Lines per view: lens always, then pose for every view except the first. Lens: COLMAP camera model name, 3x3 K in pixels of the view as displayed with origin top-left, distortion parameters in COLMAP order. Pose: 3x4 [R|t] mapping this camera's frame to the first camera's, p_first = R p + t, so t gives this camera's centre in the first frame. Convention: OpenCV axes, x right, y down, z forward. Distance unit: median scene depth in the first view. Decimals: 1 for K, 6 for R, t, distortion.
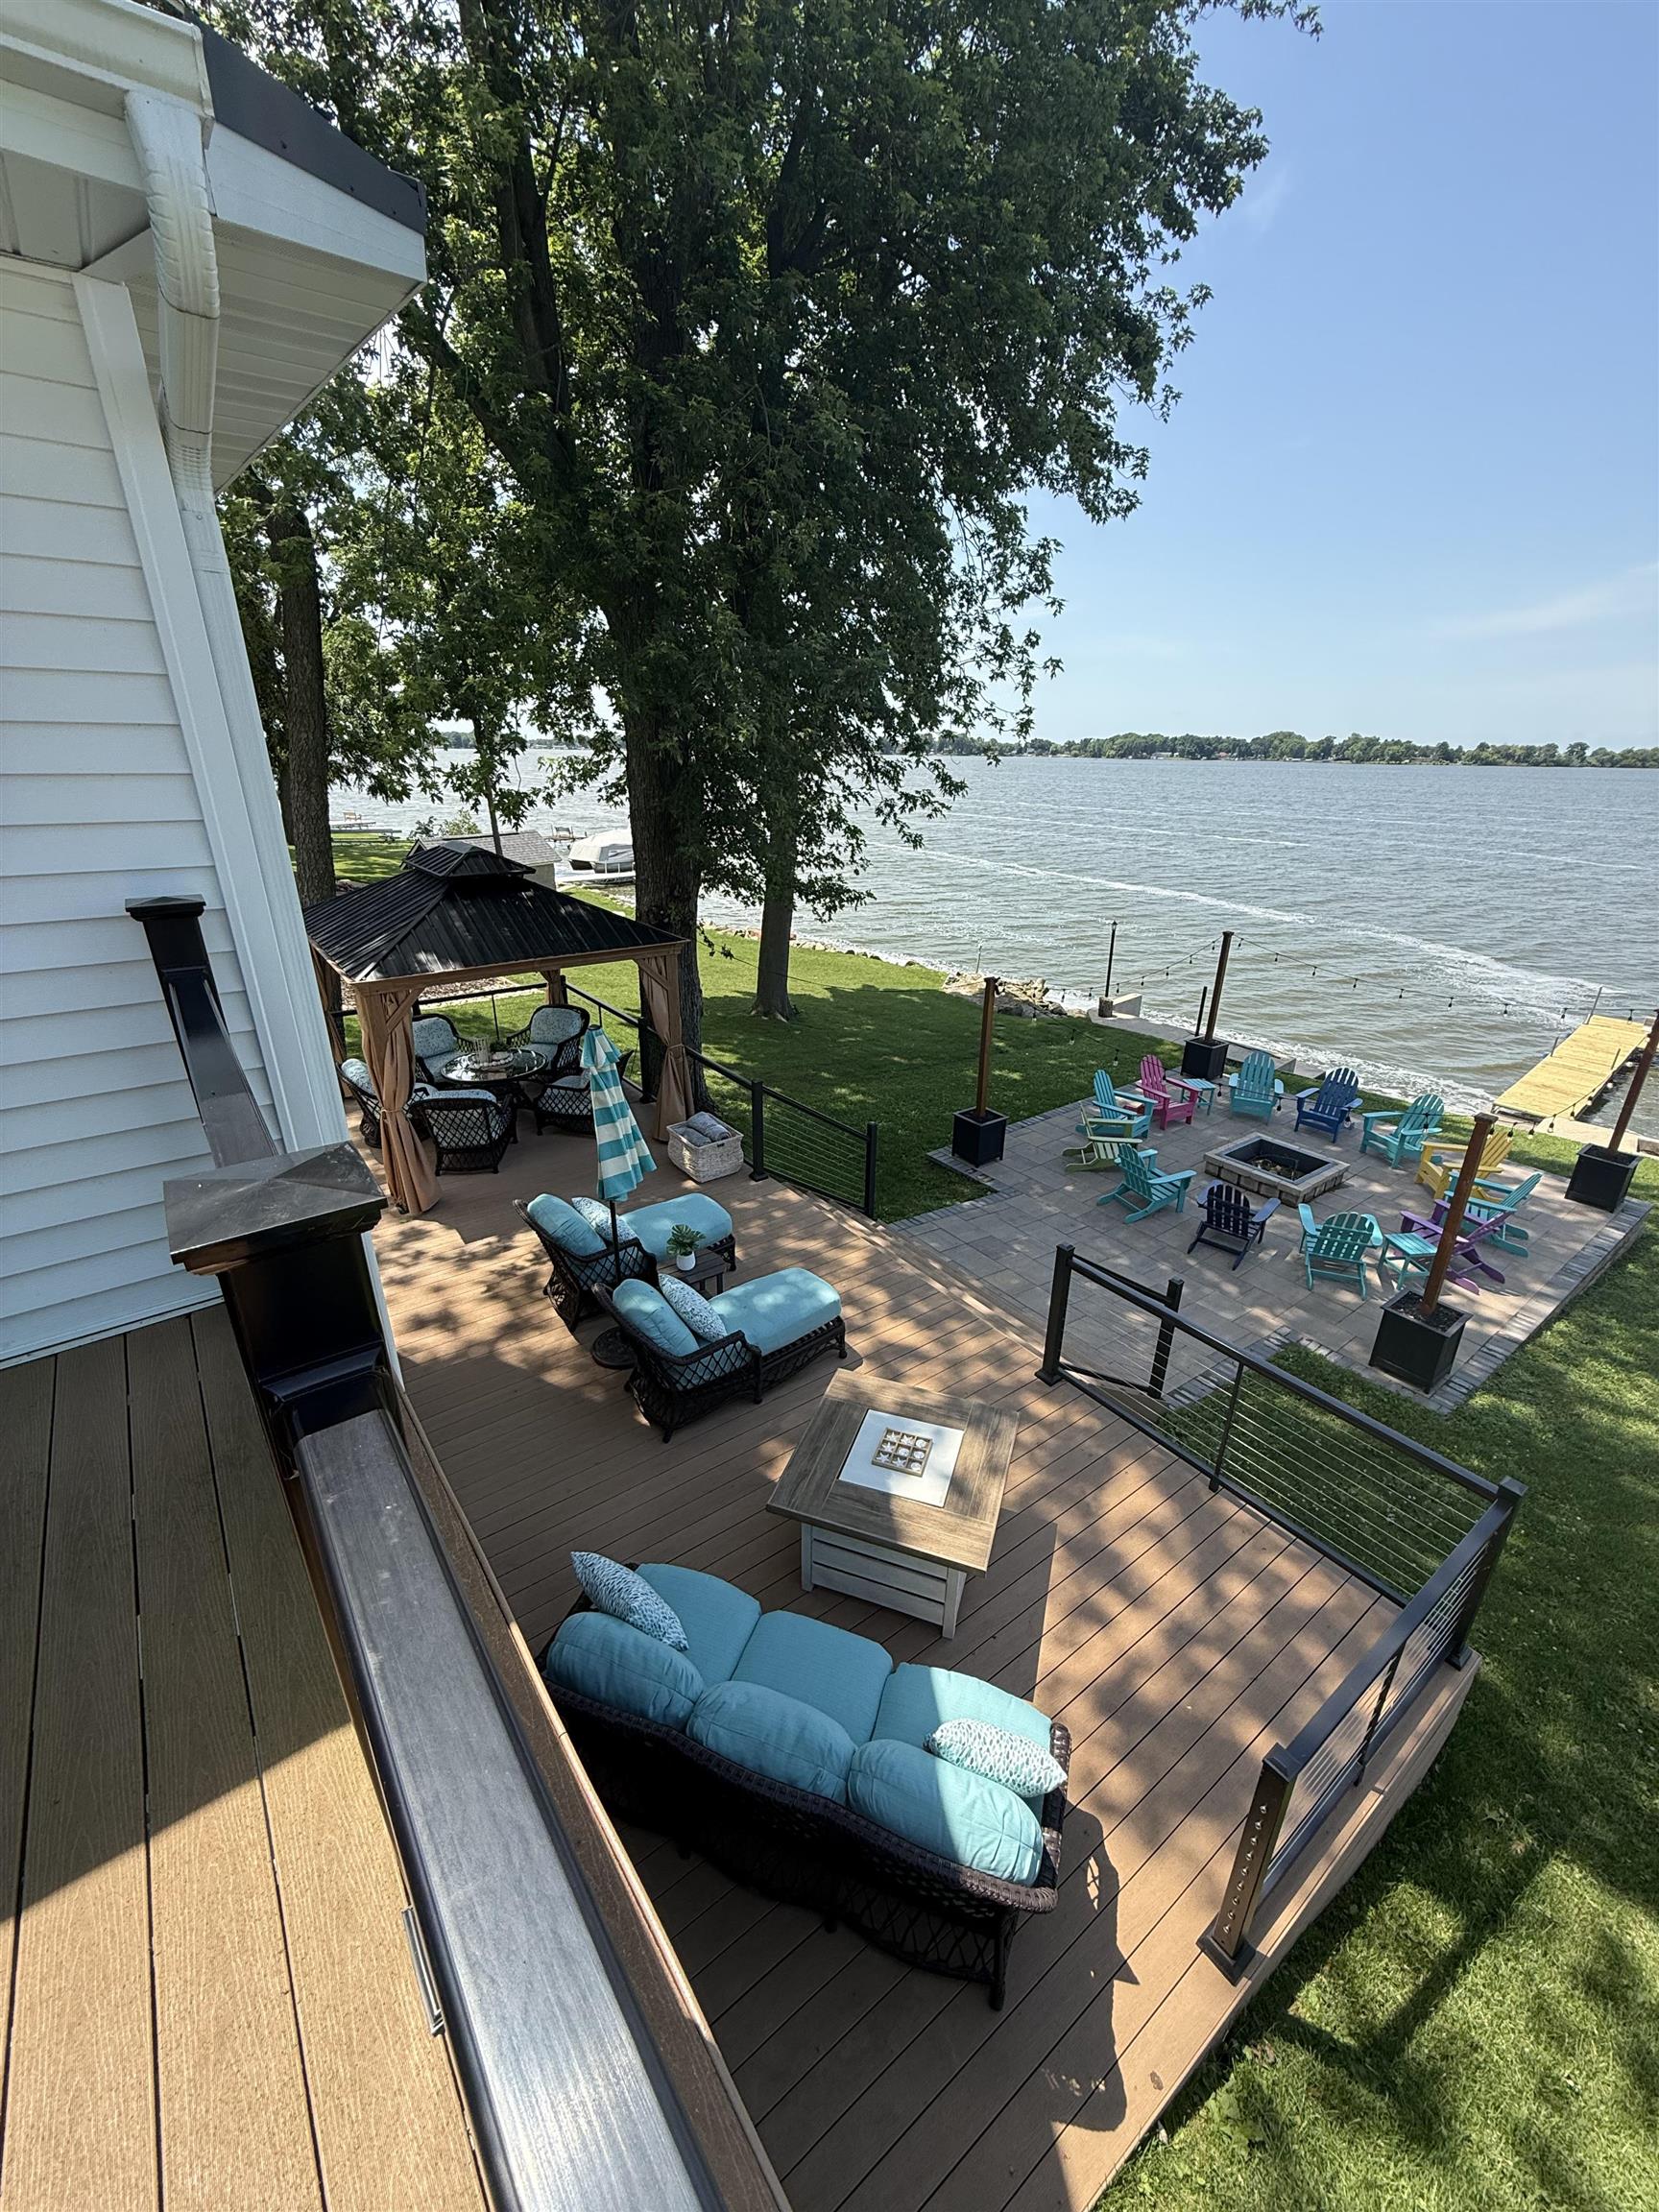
lens RADIAL K [[888.2, 0, 824.7], [0, 888.2, 1105.7], [0, 0, 1]] dist [-0.004424, -0.000107]
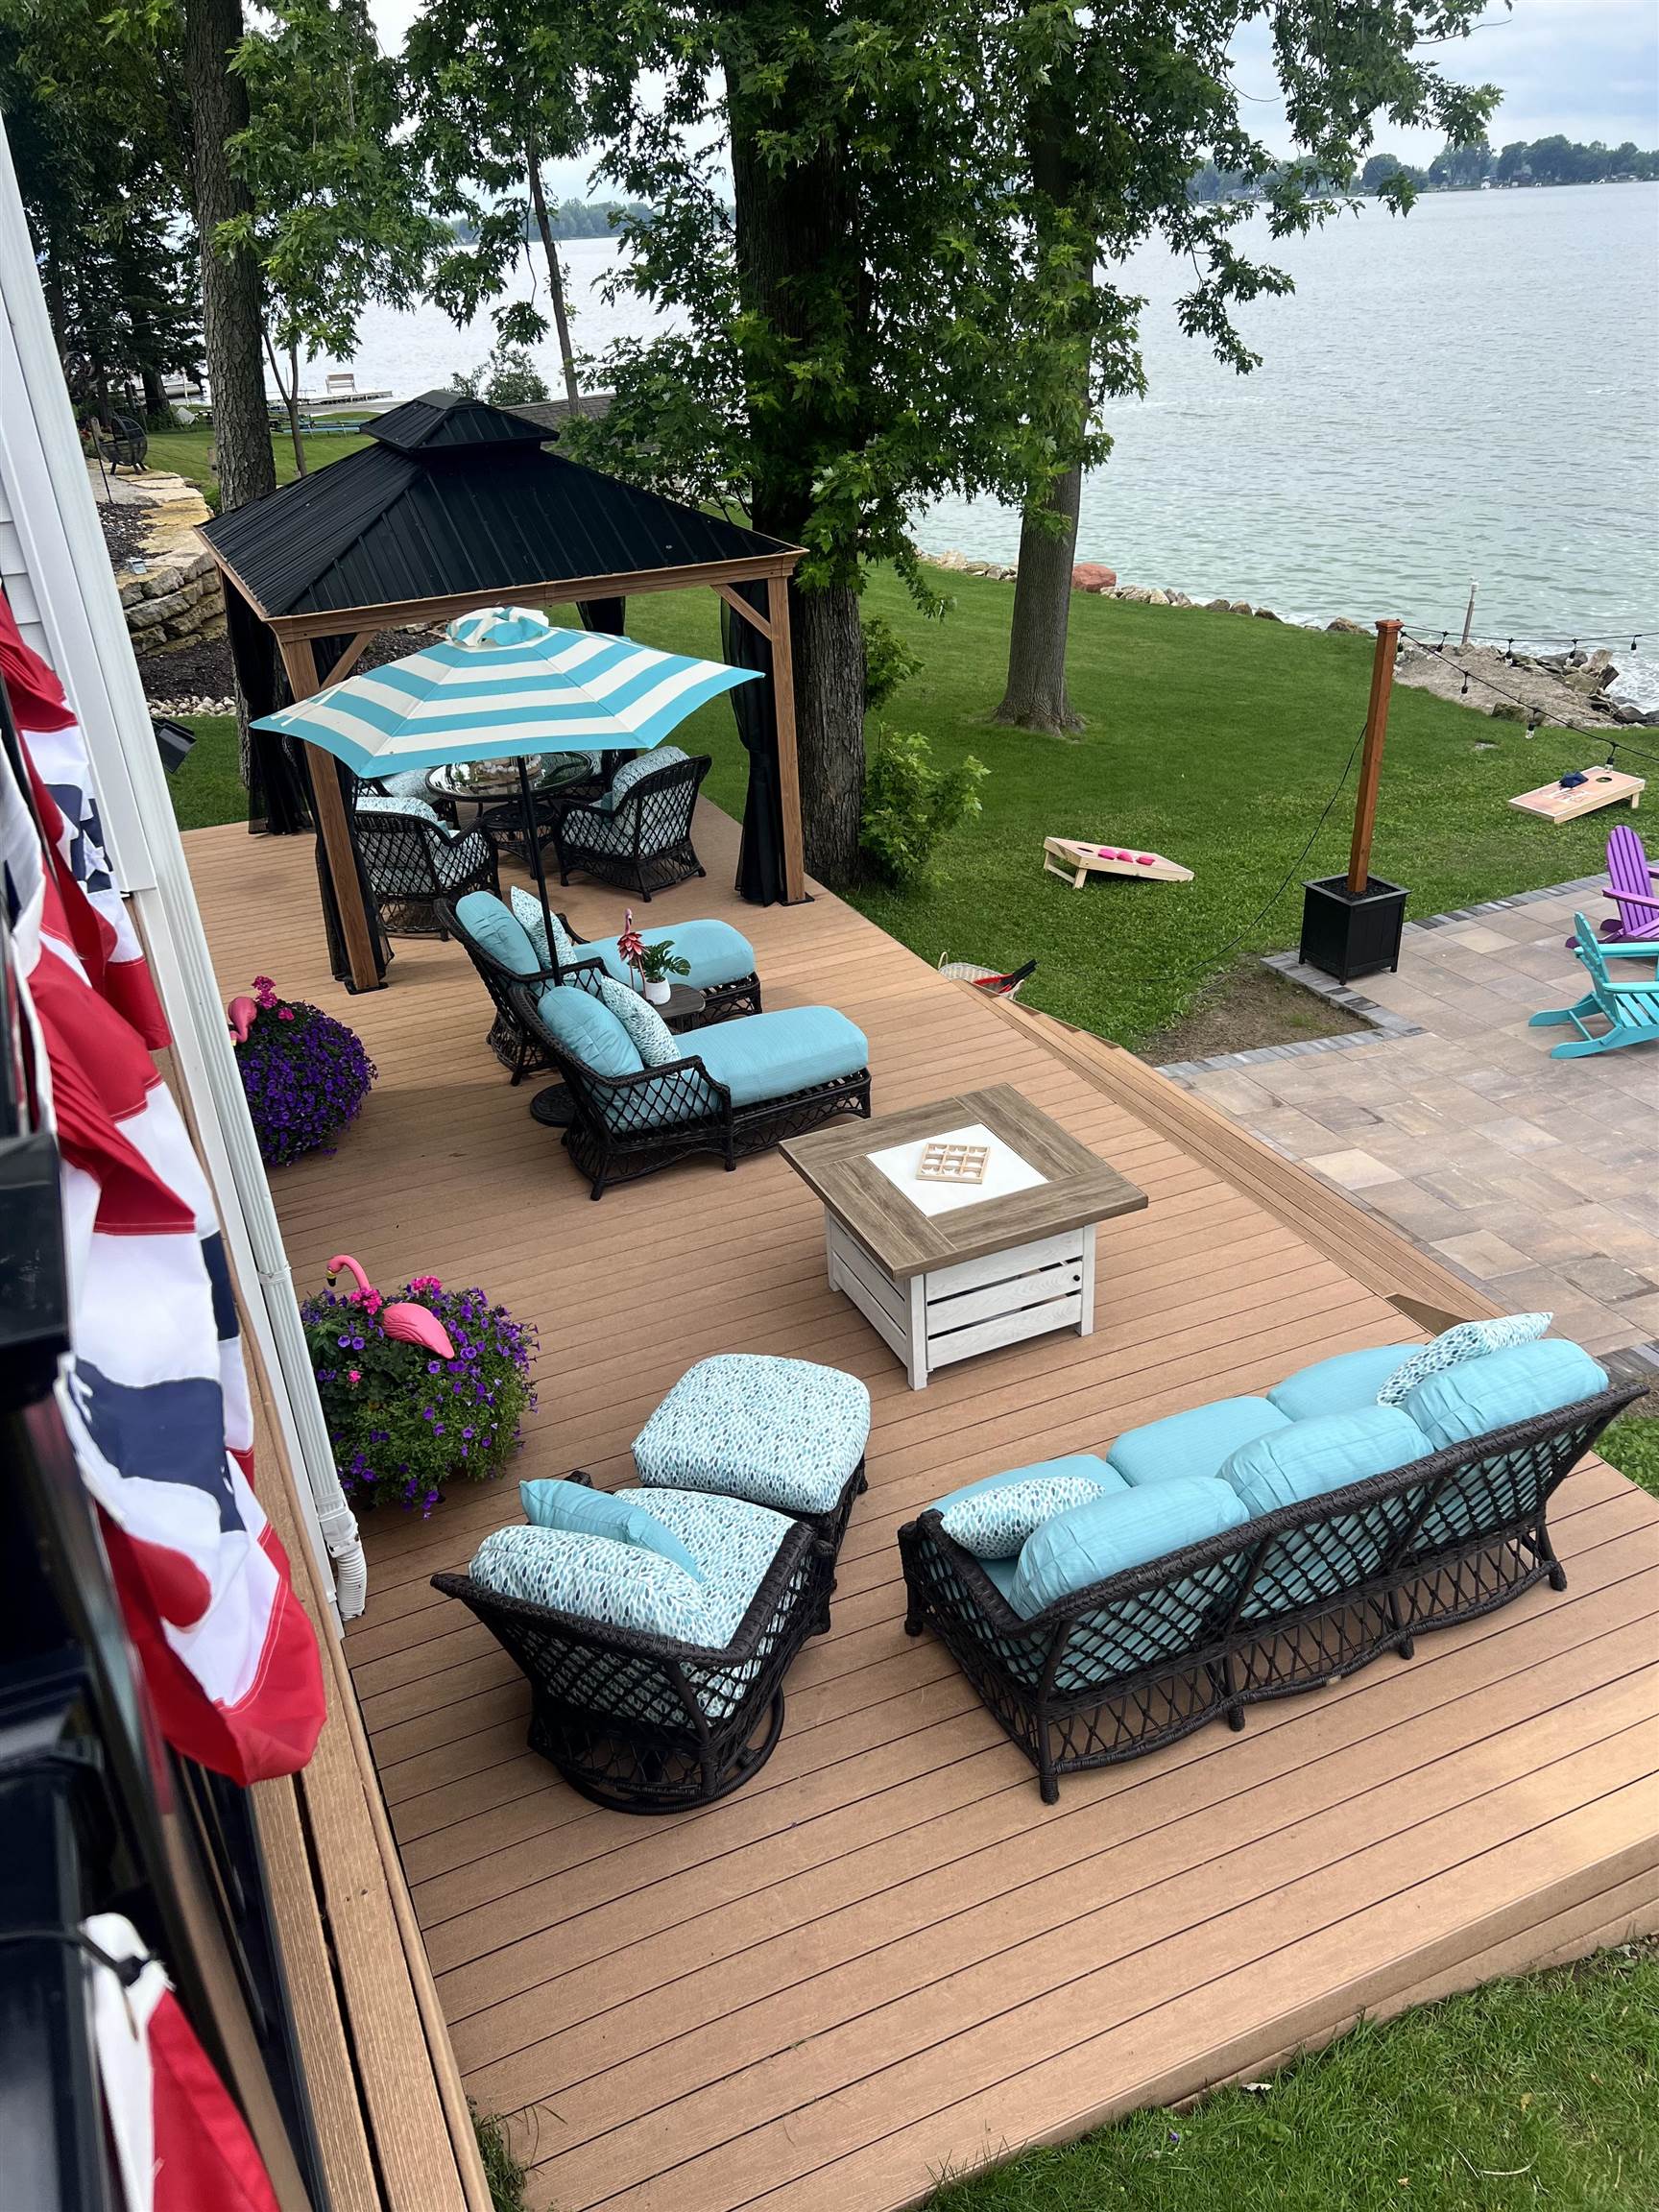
lens RADIAL K [[1718.9, 0, 829.1], [0, 1718.9, 1101.7], [0, 0, 1]] dist [-0.011575, -0.002100]
pose [[0.976693, 0.050046, -0.208727, 0.124267], [-0.028855, 0.994225, 0.103364, 0.060873], [0.212695, -0.094932, 0.972496, -0.132816]]
